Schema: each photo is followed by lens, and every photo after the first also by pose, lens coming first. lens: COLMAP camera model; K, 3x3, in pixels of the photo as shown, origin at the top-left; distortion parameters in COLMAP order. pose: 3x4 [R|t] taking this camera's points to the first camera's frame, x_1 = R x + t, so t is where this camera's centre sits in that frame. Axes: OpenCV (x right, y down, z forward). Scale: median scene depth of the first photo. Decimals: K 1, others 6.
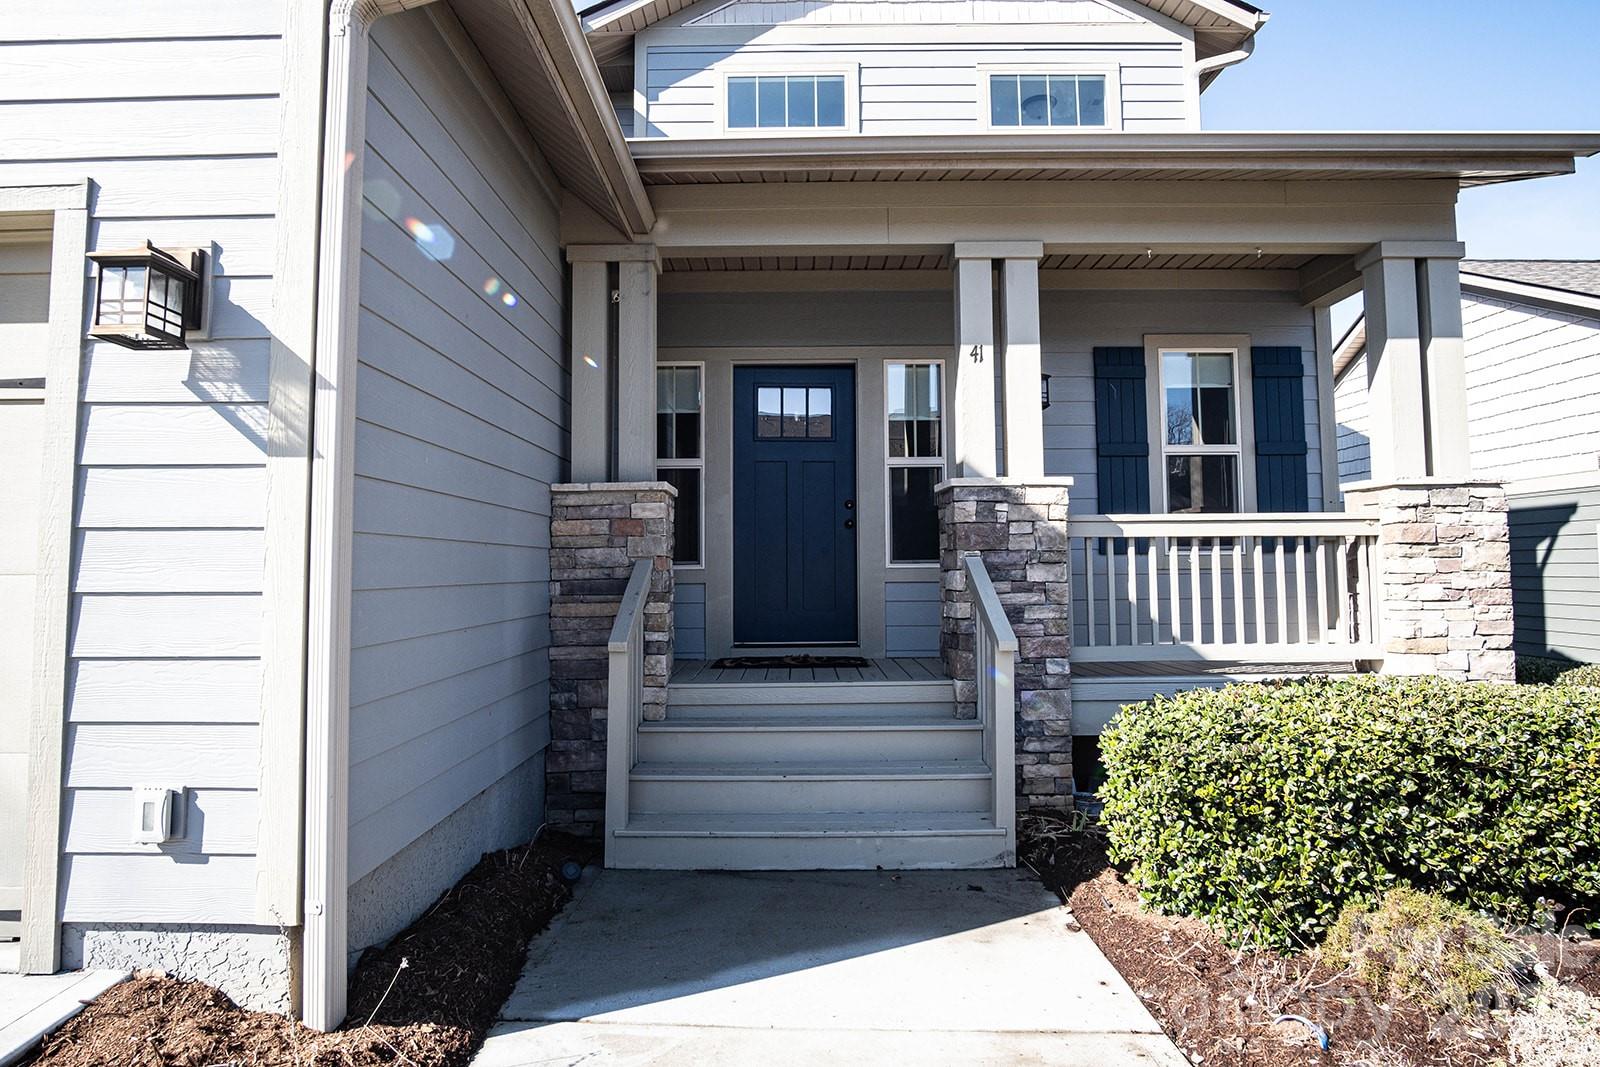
lens RADIAL K [[1252.2, 0, 800.0], [0, 1252.2, 533.5], [0, 0, 1]] dist [-0.086514, 0.000444]
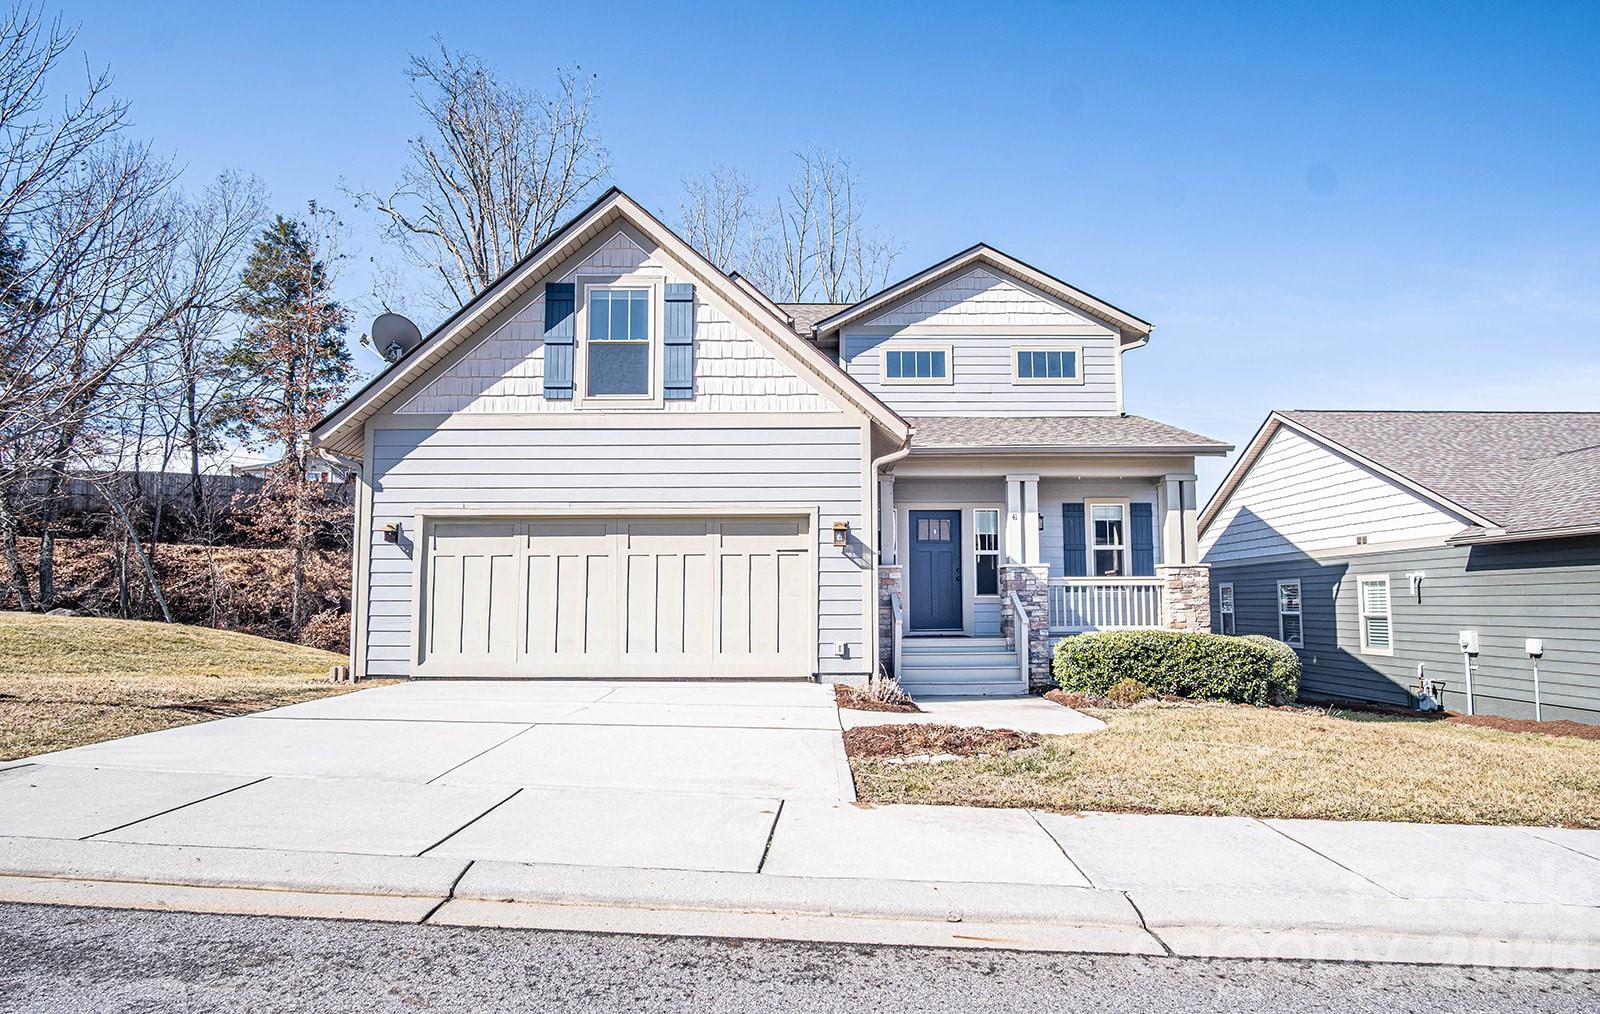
lens RADIAL K [[1455.4, 0, 800.0], [0, 1455.4, 507.0], [0, 0, 1]] dist [-0.149826, -0.000032]
pose [[0.999948, 0.004815, 0.009003, -0.346676], [-0.004442, 0.999150, -0.040974, -0.035885], [-0.009193, 0.040932, 0.999120, -2.106566]]
